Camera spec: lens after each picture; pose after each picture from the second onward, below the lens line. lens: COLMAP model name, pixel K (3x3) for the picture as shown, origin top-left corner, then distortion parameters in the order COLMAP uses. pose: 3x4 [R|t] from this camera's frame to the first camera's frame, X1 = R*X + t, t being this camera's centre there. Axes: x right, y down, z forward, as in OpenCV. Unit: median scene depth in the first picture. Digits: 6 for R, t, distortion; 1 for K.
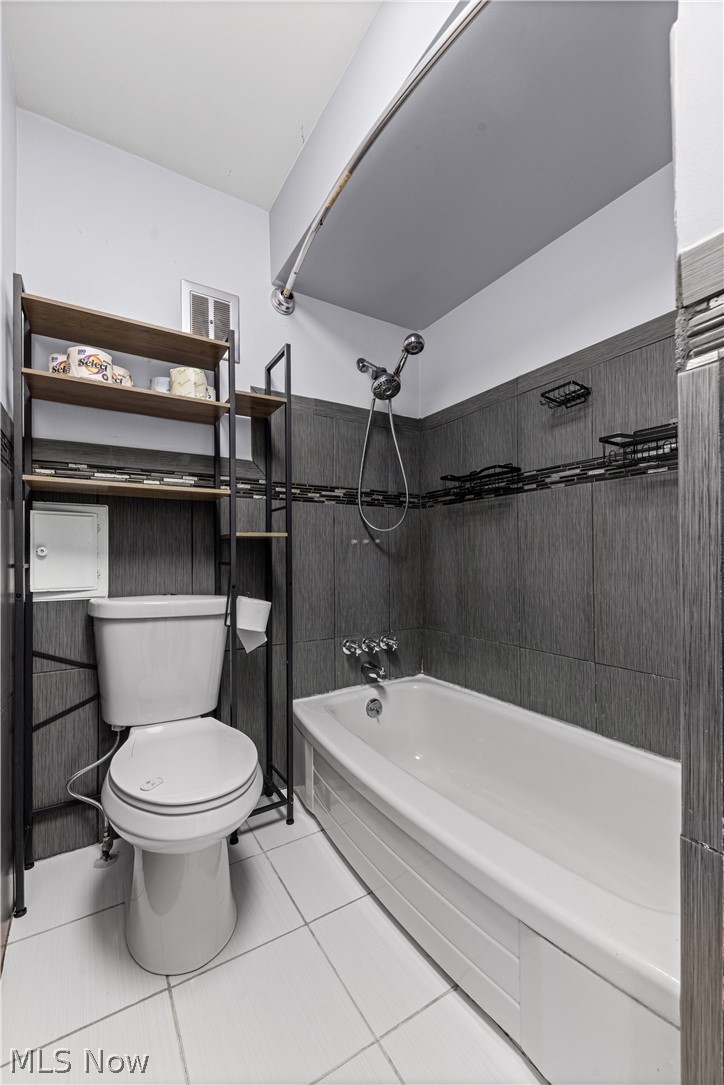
lens RADIAL K [[445.1, 0, 372.9], [0, 445.1, 545.6], [0, 0, 1]] dist [0.011553, -0.008565]
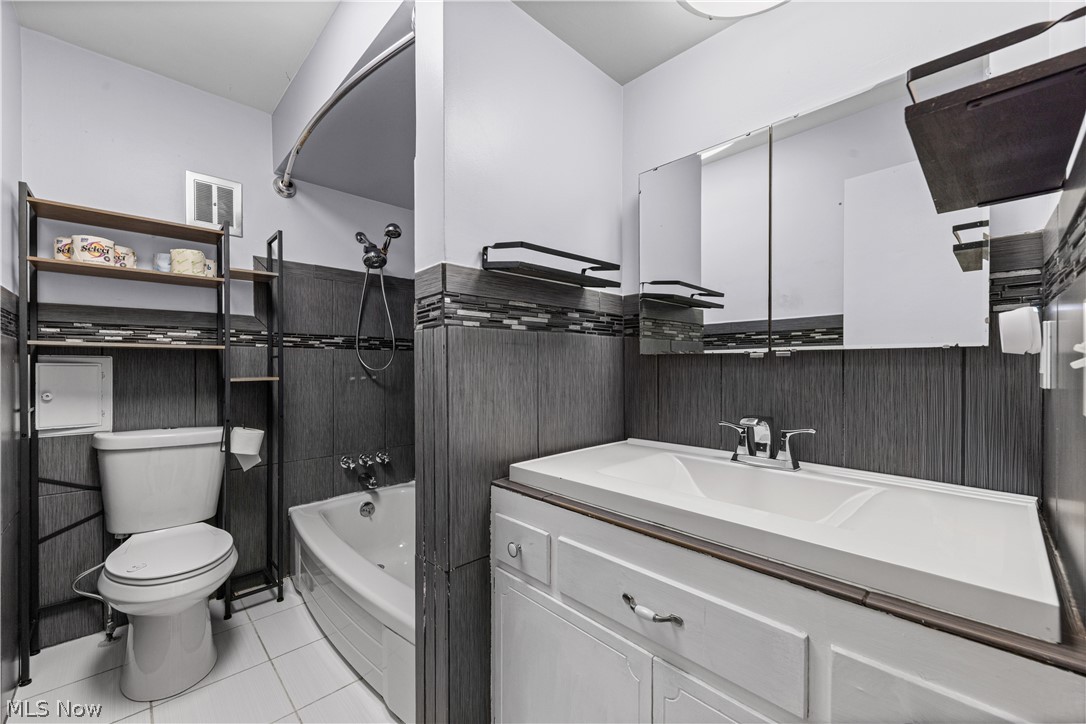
lens RADIAL K [[423.0, 0, 533.8], [0, 423.0, 363.6], [0, 0, 1]] dist [0.013435, -0.005558]
pose [[0.979753, 0.008837, 0.200016, 0.294256], [-0.011215, 0.999879, 0.010761, -0.092494], [-0.199897, -0.012786, 0.979734, -0.364354]]
